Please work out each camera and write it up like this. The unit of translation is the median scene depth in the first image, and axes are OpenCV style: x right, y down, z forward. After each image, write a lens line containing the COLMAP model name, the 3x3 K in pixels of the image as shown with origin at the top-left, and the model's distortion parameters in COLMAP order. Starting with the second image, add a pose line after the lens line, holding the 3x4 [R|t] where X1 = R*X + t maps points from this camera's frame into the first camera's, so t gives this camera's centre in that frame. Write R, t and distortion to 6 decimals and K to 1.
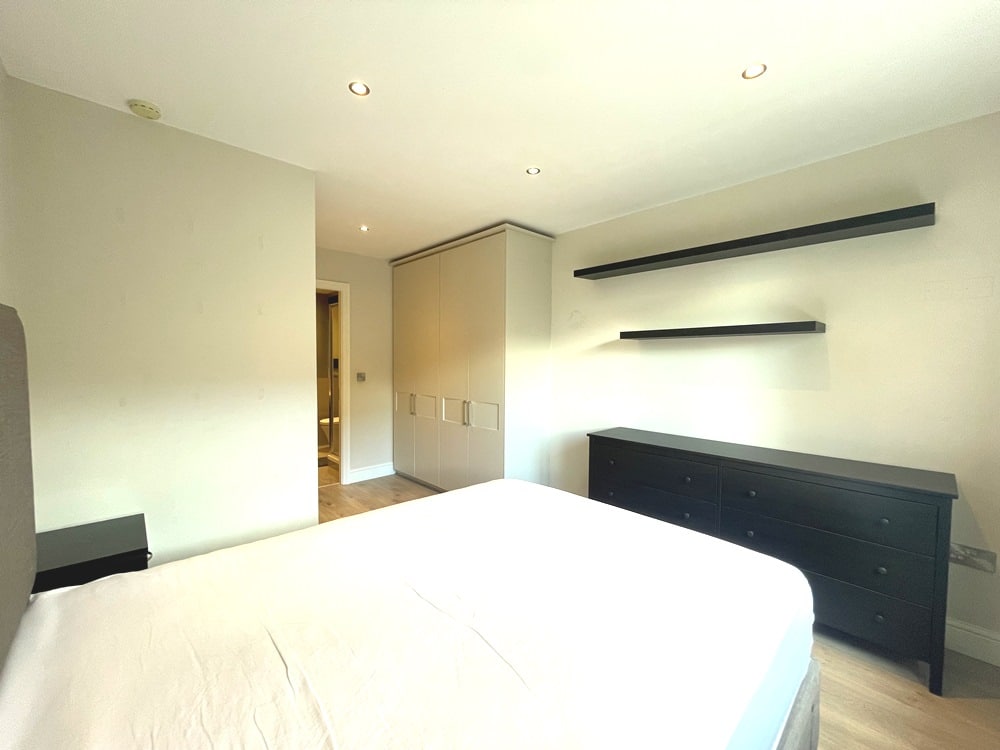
lens RADIAL K [[405.1, 0, 505.1], [0, 405.1, 375.4], [0, 0, 1]] dist [0.001075, -0.000205]
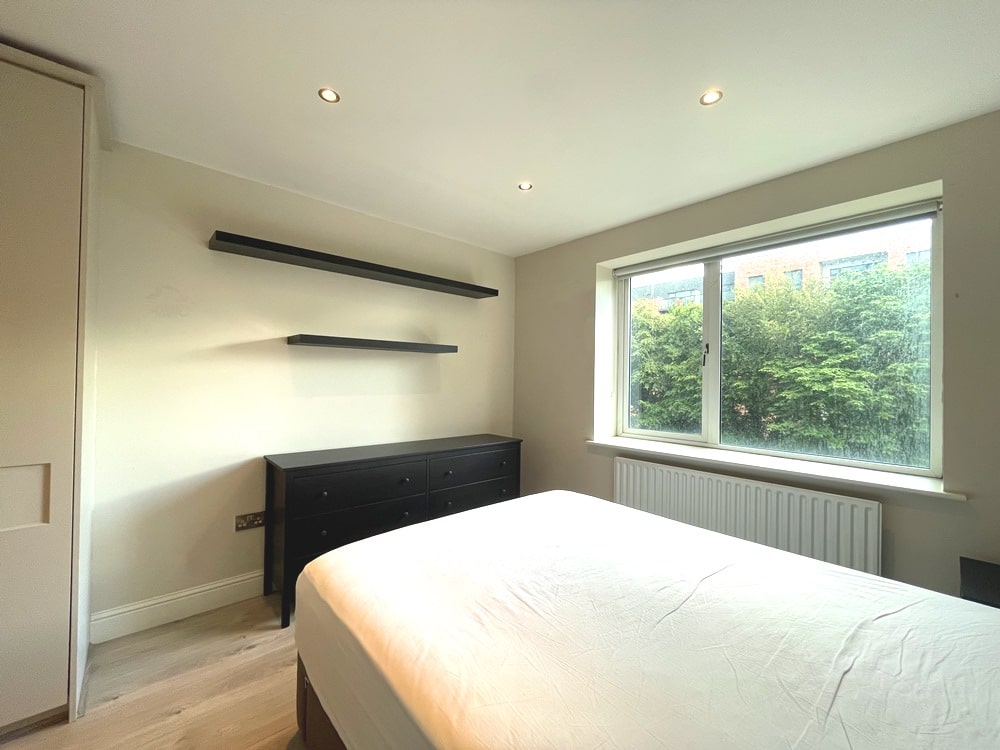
lens RADIAL K [[405.1, 0, 489.4], [0, 405.1, 375.4], [0, 0, 1]] dist [0.001075, -0.000205]
pose [[0.040205, 0.003809, 0.999184, -0.558674], [0.020241, 0.999784, -0.004626, -0.014370], [-0.998986, 0.020411, 0.040119, 0.642280]]
